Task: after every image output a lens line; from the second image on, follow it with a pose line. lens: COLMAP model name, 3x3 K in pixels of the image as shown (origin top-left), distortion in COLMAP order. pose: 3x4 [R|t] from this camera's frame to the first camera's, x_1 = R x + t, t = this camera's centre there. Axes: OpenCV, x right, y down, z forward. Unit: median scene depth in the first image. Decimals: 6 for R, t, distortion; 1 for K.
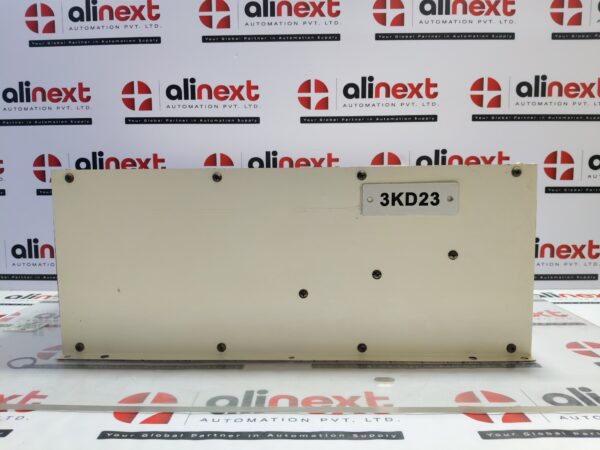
lens RADIAL K [[457.2, 0, 300.0], [0, 457.2, 225.0], [0, 0, 1]] dist [0.035318, -0.095904]
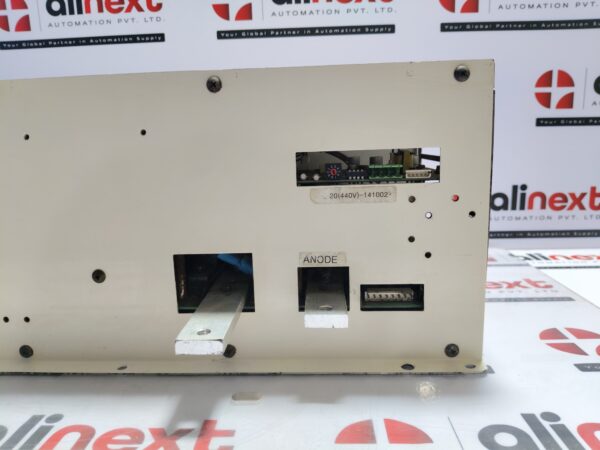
lens RADIAL K [[471.5, 0, 300.0], [0, 471.5, 225.0], [0, 0, 1]] dist [-0.001682, -0.052907]
pose [[0.999657, -0.015861, -0.020819, 0.154171], [0.017792, 0.995214, 0.096087, 0.013434], [0.019195, -0.096424, 0.995155, 0.192659]]
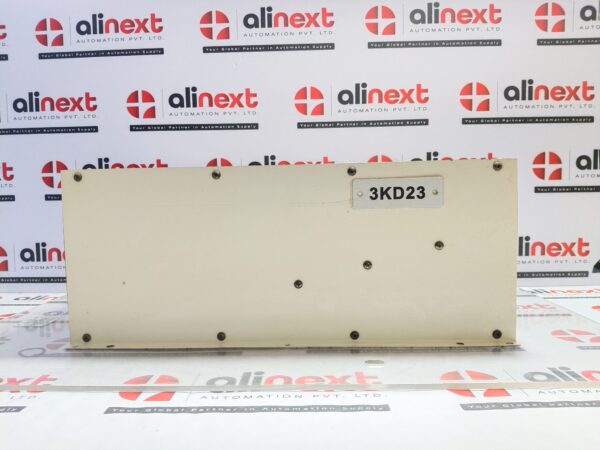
lens RADIAL K [[456.6, 0, 300.0], [0, 456.6, 225.0], [0, 0, 1]] dist [0.052753, -0.131355]
pose [[0.999919, -0.010025, -0.007880, 0.013297], [0.009797, 0.999545, -0.028516, 0.028151], [0.008163, 0.028436, 0.999562, -0.038097]]
